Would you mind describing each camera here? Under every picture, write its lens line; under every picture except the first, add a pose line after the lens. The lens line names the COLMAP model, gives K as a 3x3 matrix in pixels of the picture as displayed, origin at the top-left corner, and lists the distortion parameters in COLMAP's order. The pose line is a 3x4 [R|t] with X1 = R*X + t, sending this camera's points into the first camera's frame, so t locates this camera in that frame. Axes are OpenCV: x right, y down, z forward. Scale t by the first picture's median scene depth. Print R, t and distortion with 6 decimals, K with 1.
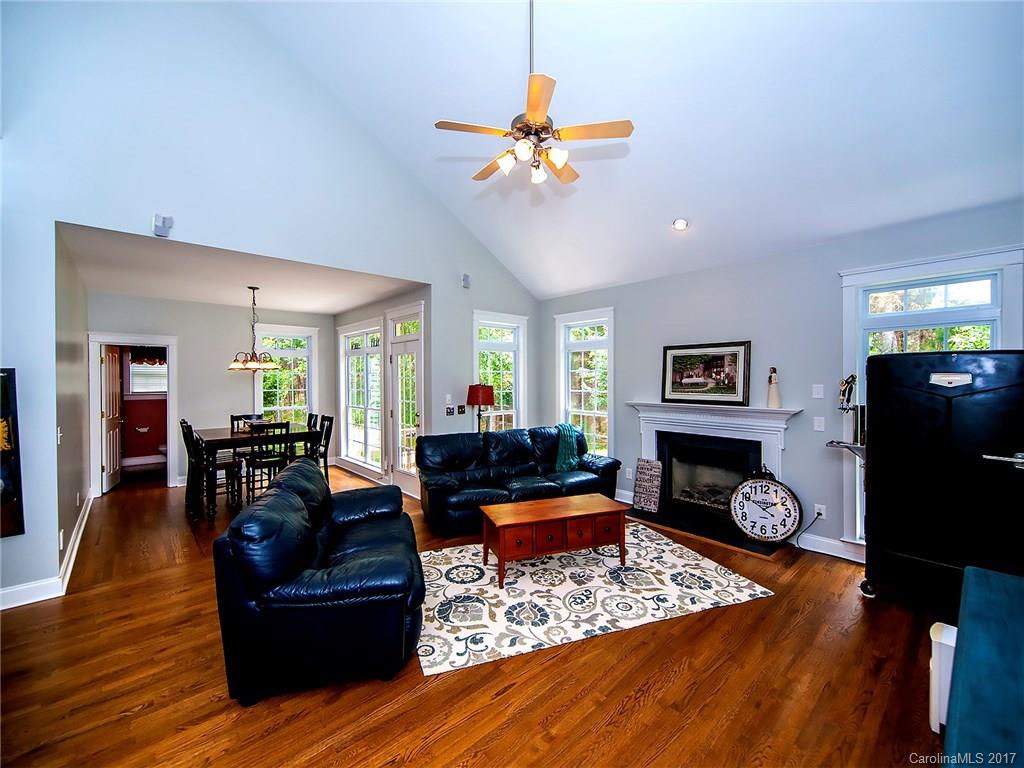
lens RADIAL K [[419.0, 0, 505.5], [0, 419.0, 379.2], [0, 0, 1]] dist [0.023420, -0.000769]
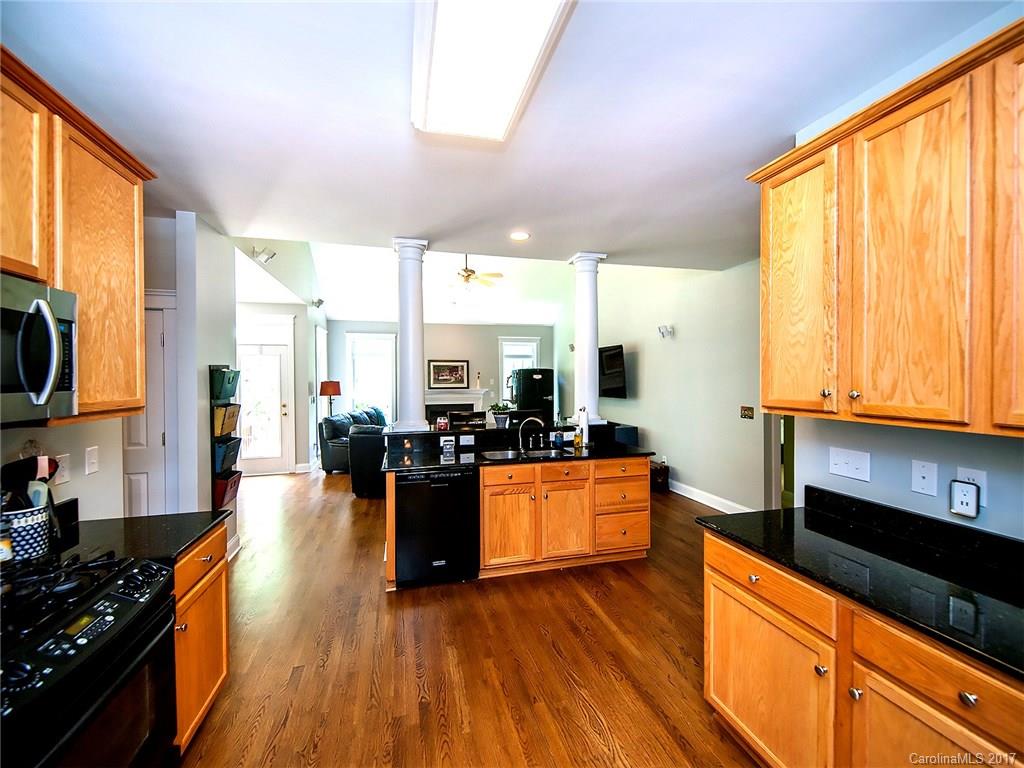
lens RADIAL K [[419.0, 0, 505.5], [0, 419.0, 379.2], [0, 0, 1]] dist [0.023420, -0.000769]
pose [[0.457663, -0.000178, 0.889126, -1.727916], [0.005397, 0.999982, -0.002577, 0.023555], [-0.889109, 0.005978, 0.457656, -0.266336]]
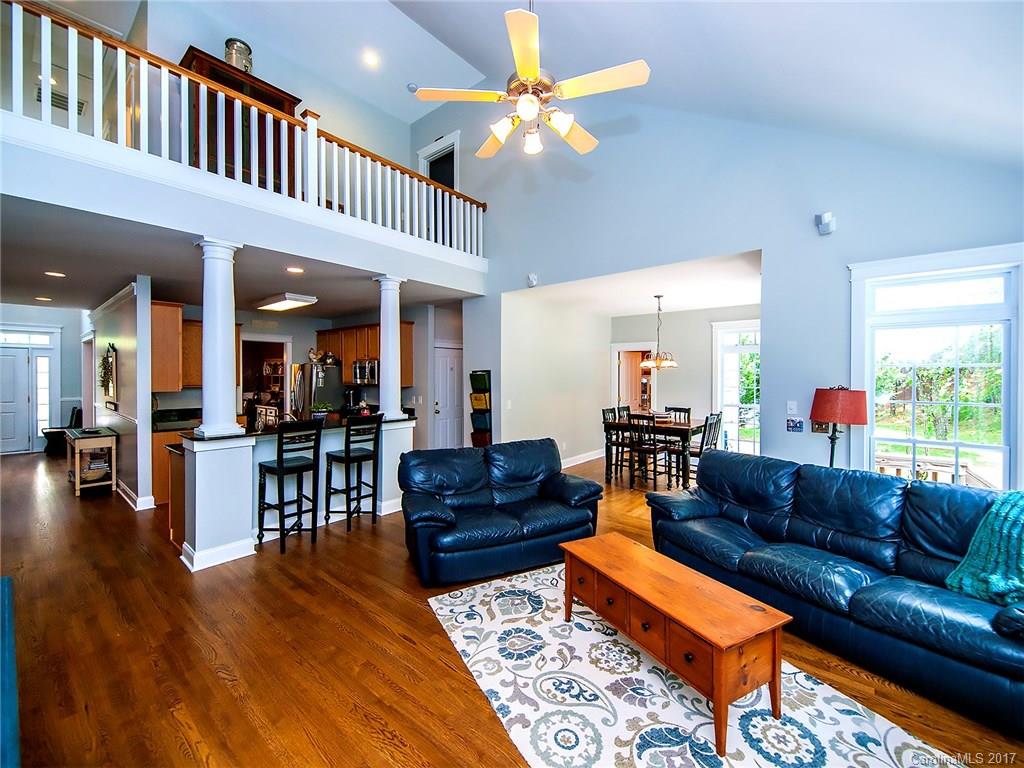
lens RADIAL K [[419.0, 0, 505.5], [0, 419.0, 379.2], [0, 0, 1]] dist [0.023420, -0.000769]
pose [[0.144060, 0.016423, -0.989433, 0.795388], [-0.004539, 0.999863, 0.015935, -0.013199], [0.989559, 0.002195, 0.144115, 0.724674]]
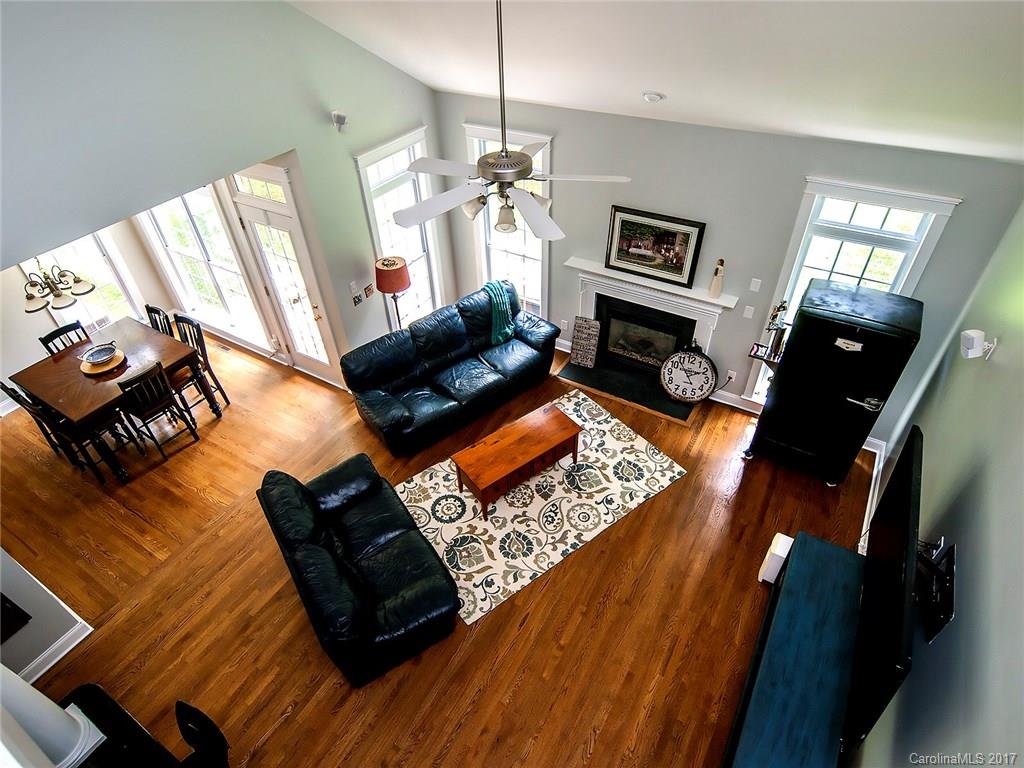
lens RADIAL K [[580.9, 0, 502.8], [0, 580.9, 386.7], [0, 0, 1]] dist [0.041583, 0.000746]
pose [[0.956430, -0.216611, 0.195756, -0.201582], [0.040255, 0.761923, 0.646416, -0.844266], [-0.289172, -0.610372, 0.737446, -0.011971]]
